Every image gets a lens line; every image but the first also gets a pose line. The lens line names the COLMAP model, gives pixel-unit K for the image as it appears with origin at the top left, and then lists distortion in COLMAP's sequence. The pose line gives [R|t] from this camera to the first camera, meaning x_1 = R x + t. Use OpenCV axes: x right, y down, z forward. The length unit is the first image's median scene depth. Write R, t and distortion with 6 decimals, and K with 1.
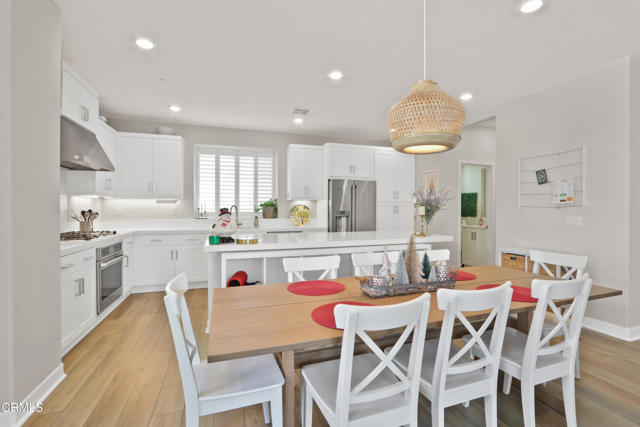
lens RADIAL K [[300.7, 0, 321.4], [0, 300.7, 210.1], [0, 0, 1]] dist [-0.005465, 0.002078]
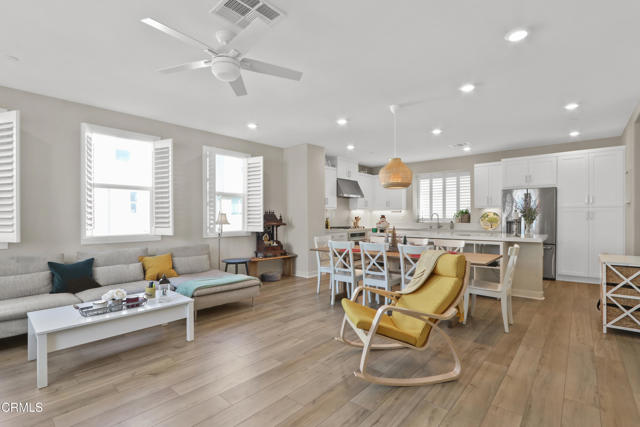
lens RADIAL K [[300.7, 0, 322.7], [0, 300.7, 211.2], [0, 0, 1]] dist [-0.005465, 0.002078]
pose [[0.500440, -0.018756, -0.865568, 0.672162], [-0.004067, 0.999703, -0.024014, 0.010690], [0.865762, 0.015538, 0.500215, -0.183205]]
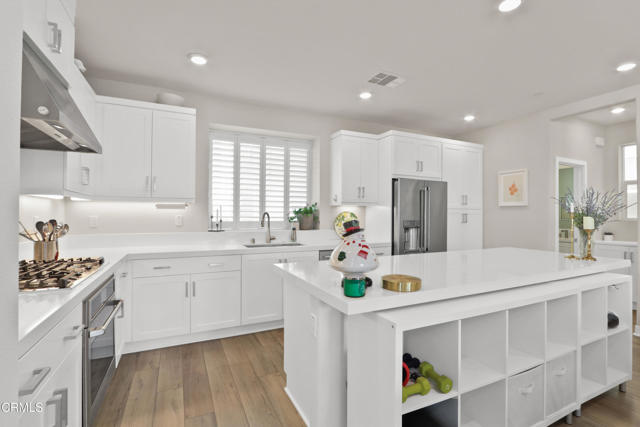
lens RADIAL K [[300.7, 0, 315.5], [0, 300.7, 211.2], [0, 0, 1]] dist [-0.005465, 0.002078]
pose [[0.991935, 0.006315, 0.126592, -0.259977], [-0.004682, 0.999902, -0.013193, -0.009371], [-0.126663, 0.012494, 0.991867, 0.276625]]
